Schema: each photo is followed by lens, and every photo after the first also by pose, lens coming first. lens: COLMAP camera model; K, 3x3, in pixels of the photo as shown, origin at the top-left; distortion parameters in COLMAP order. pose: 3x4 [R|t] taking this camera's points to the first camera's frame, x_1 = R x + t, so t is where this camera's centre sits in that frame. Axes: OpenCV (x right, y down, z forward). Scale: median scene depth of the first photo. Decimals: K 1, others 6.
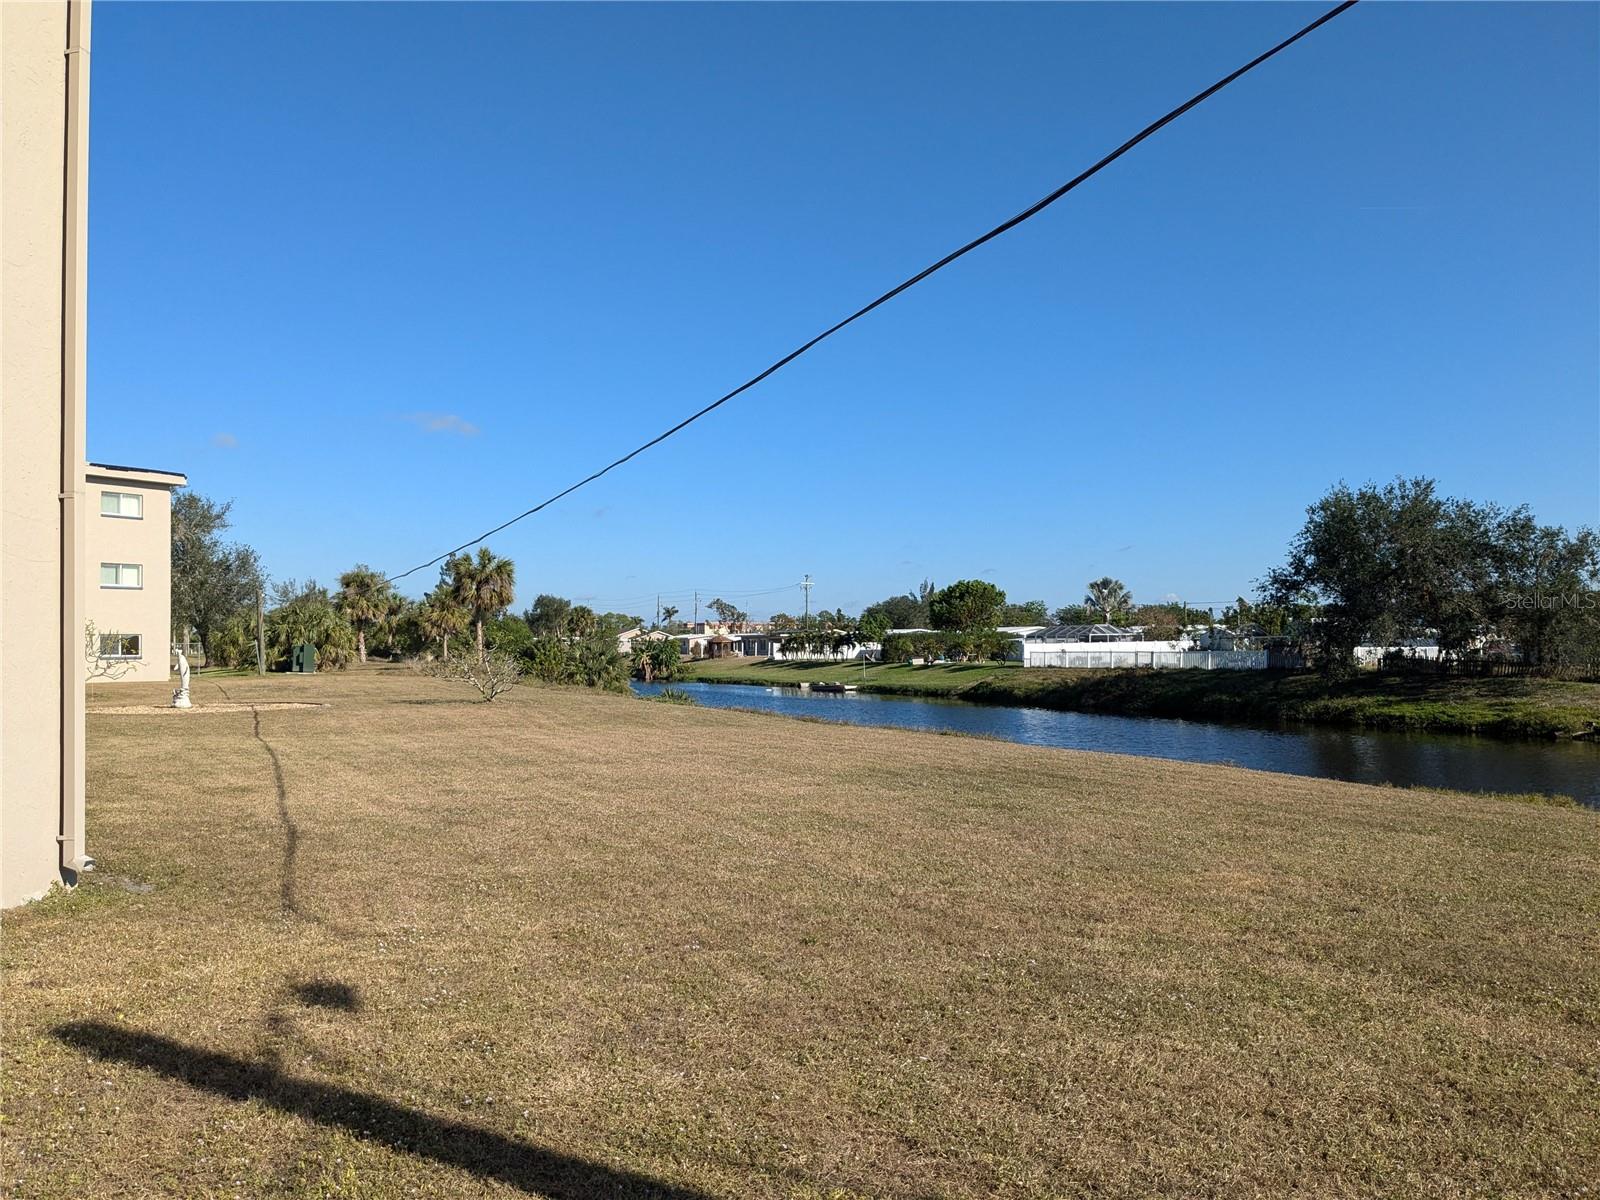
lens RADIAL K [[1289.1, 0, 808.8], [0, 1289.1, 608.3], [0, 0, 1]] dist [0.029848, -0.063924]
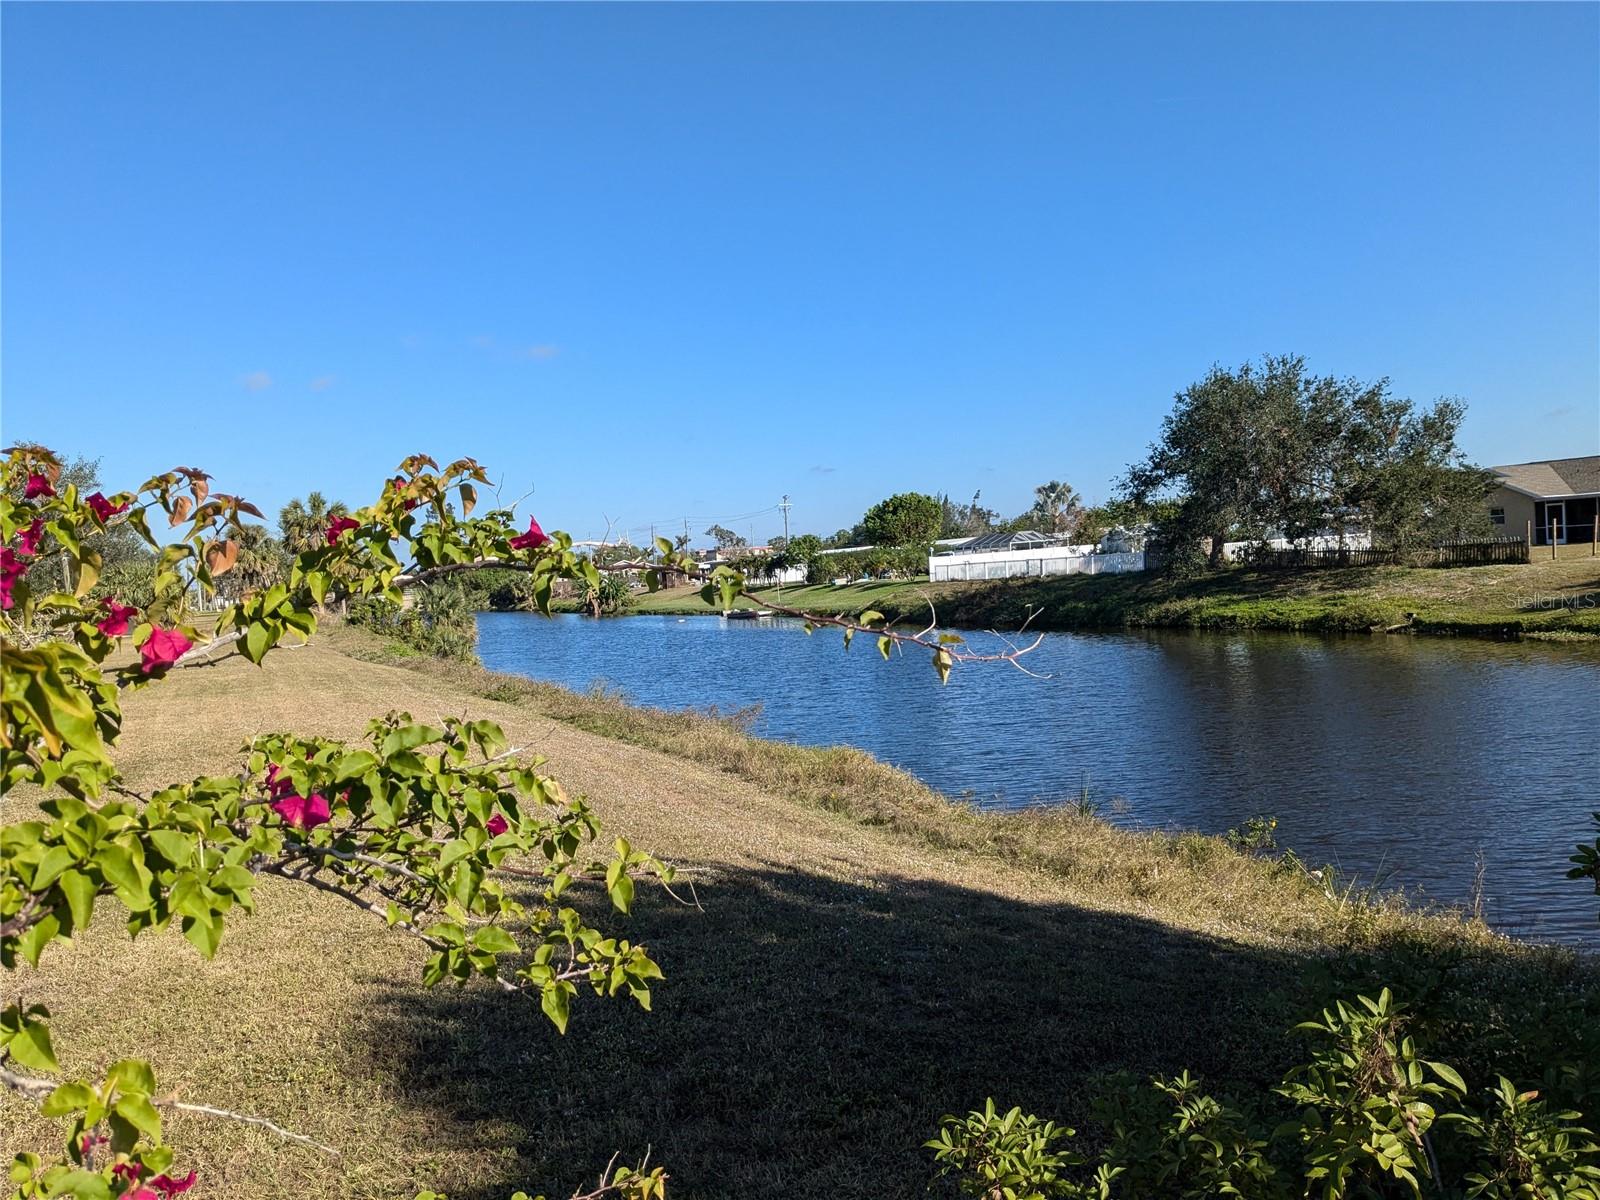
lens RADIAL K [[1289.1, 0, 826.3], [0, 1289.1, 644.3], [0, 0, 1]] dist [0.029848, -0.063924]
pose [[0.997950, -0.058562, -0.025812, 0.140044], [0.060649, 0.994157, 0.089294, 0.001824], [0.020432, -0.090677, 0.995671, 0.048808]]
